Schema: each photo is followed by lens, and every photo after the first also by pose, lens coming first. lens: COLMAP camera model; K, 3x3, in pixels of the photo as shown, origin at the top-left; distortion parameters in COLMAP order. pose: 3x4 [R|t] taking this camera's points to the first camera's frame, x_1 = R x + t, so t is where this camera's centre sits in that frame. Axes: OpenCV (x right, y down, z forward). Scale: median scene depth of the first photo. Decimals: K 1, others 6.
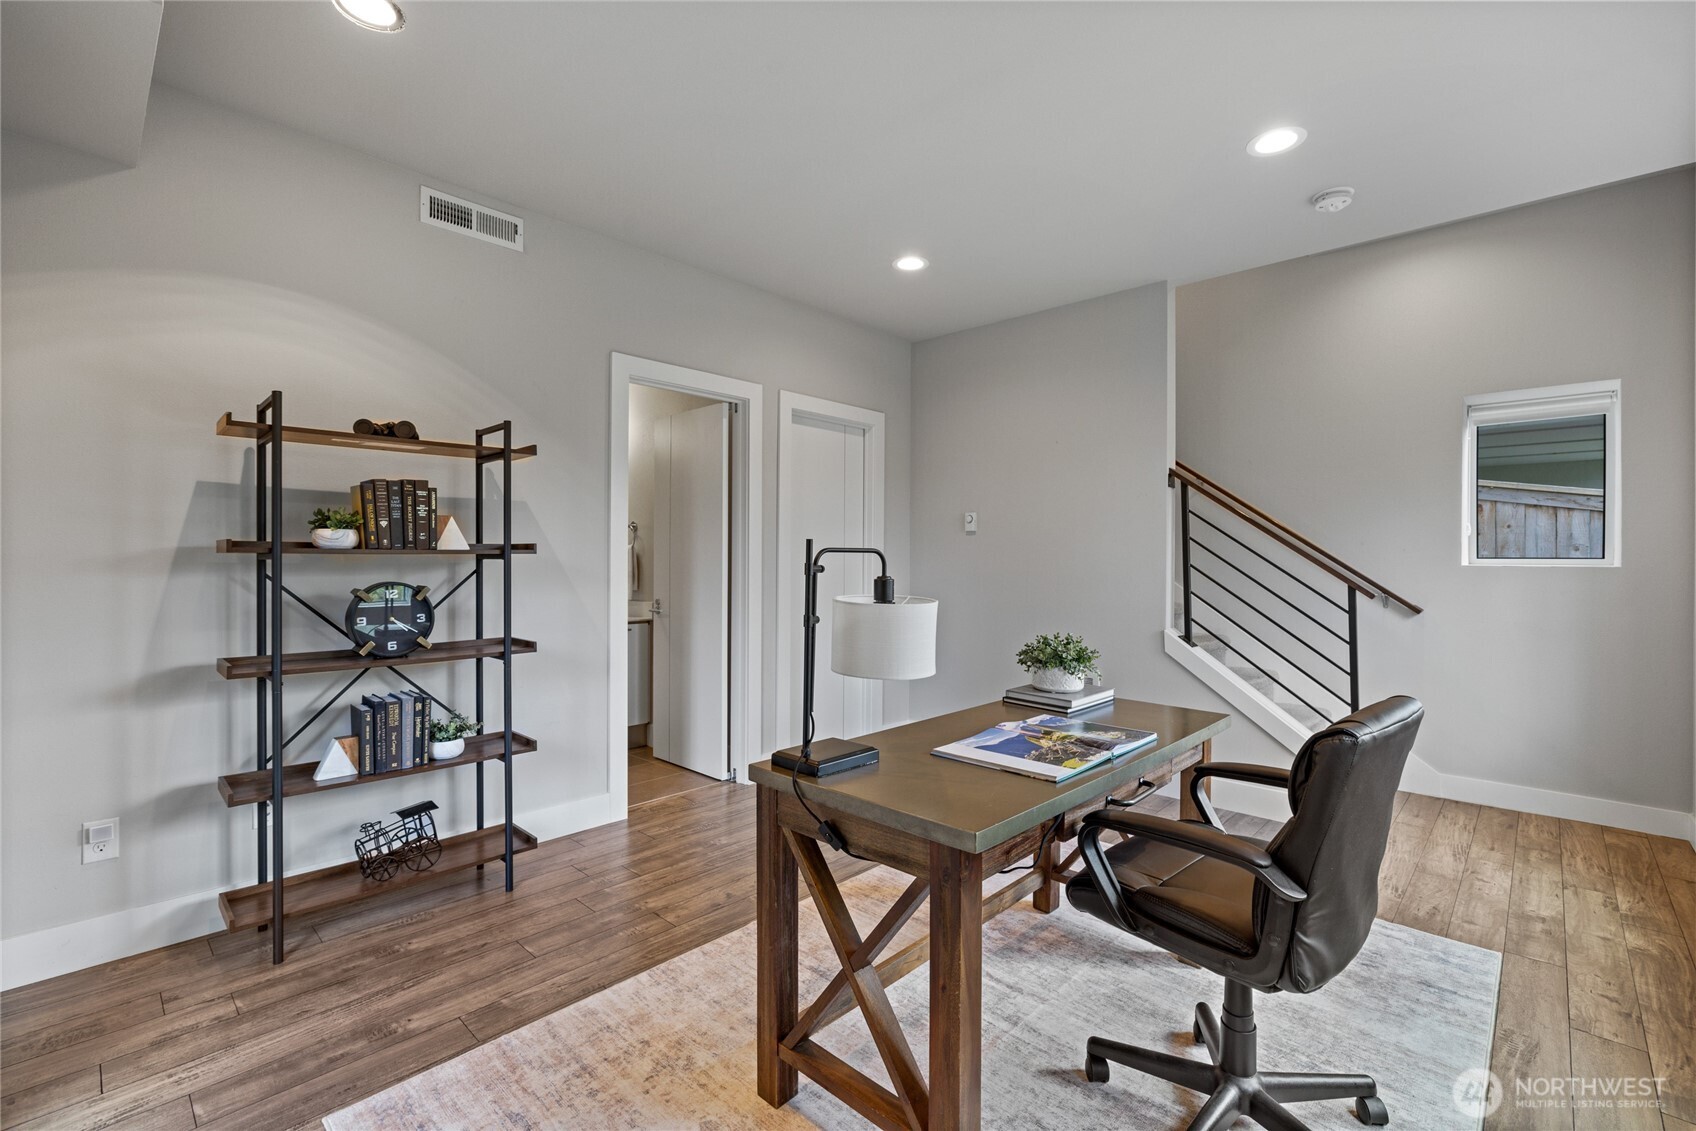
lens RADIAL K [[739.4, 0, 839.0], [0, 739.4, 558.4], [0, 0, 1]] dist [-0.003471, -0.000064]
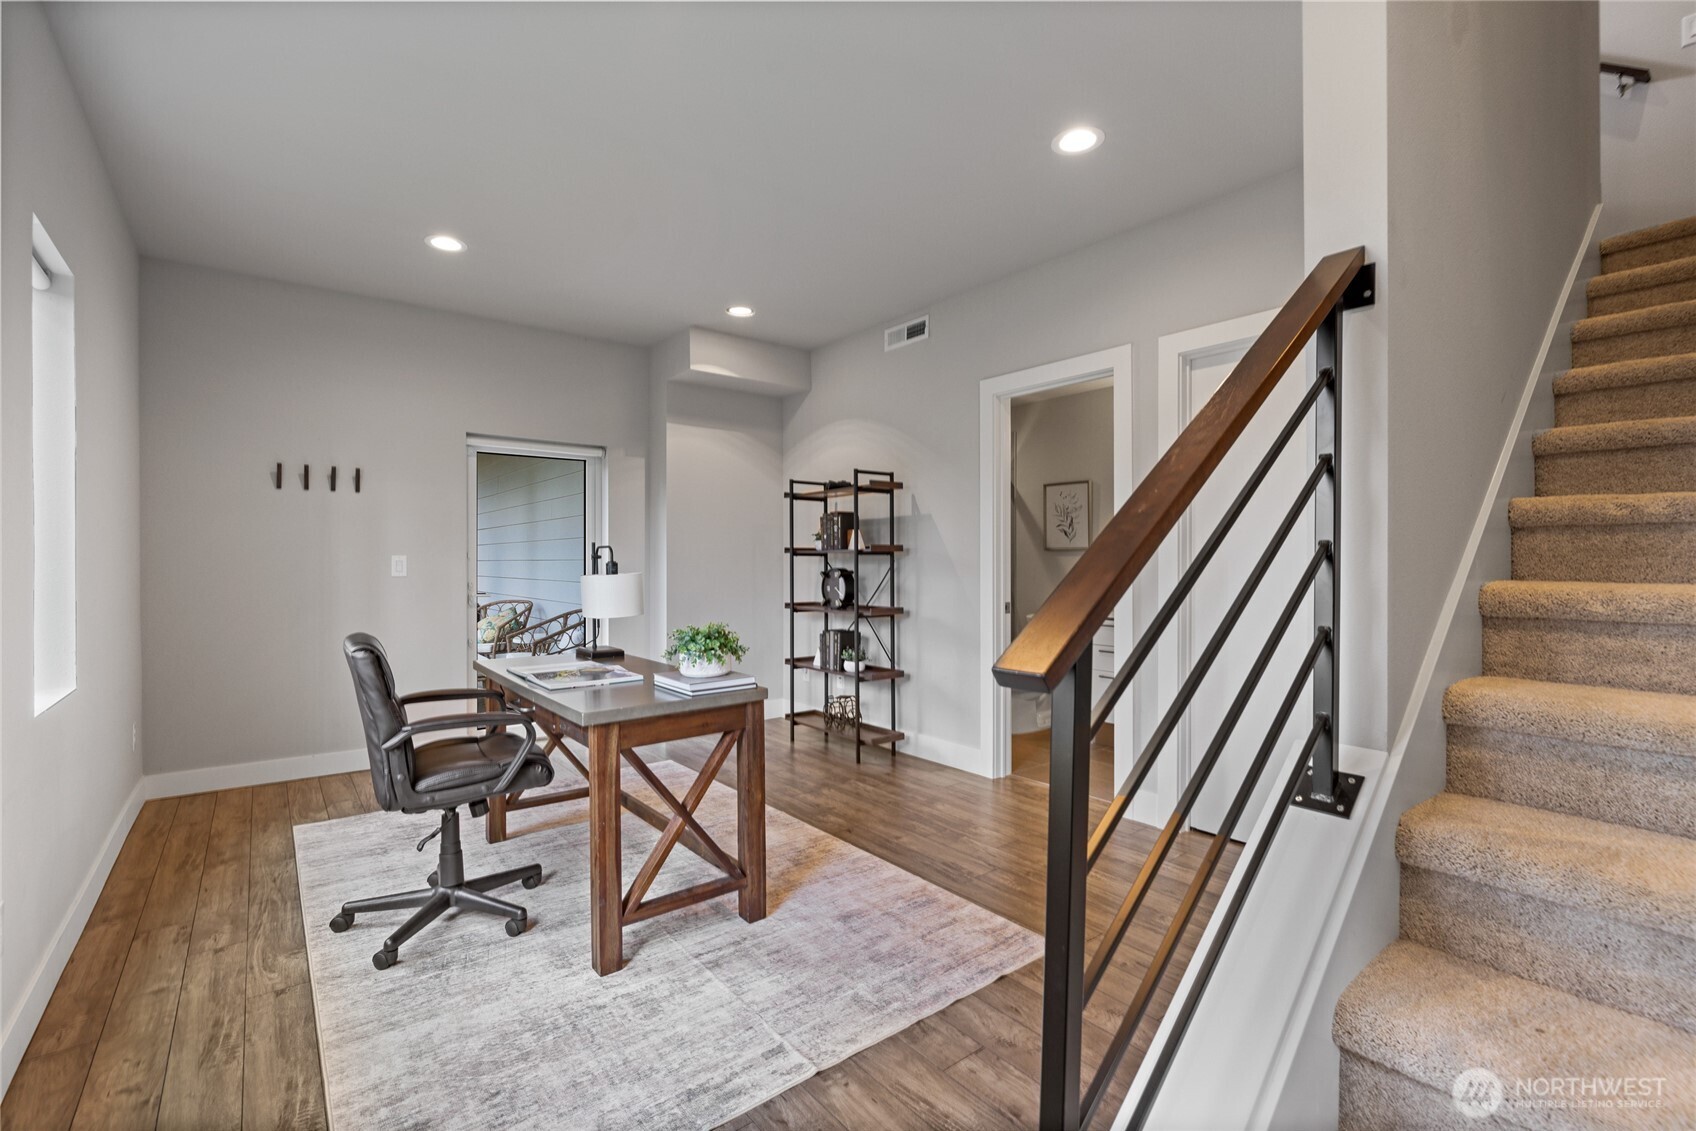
lens RADIAL K [[739.4, 0, 838.6], [0, 739.4, 565.0], [0, 0, 1]] dist [-0.003471, -0.000064]
pose [[-0.139445, 0.003049, -0.990225, 1.077046], [-0.000689, 0.999995, 0.003177, 0.016155], [0.990230, 0.001126, -0.139442, 1.114588]]
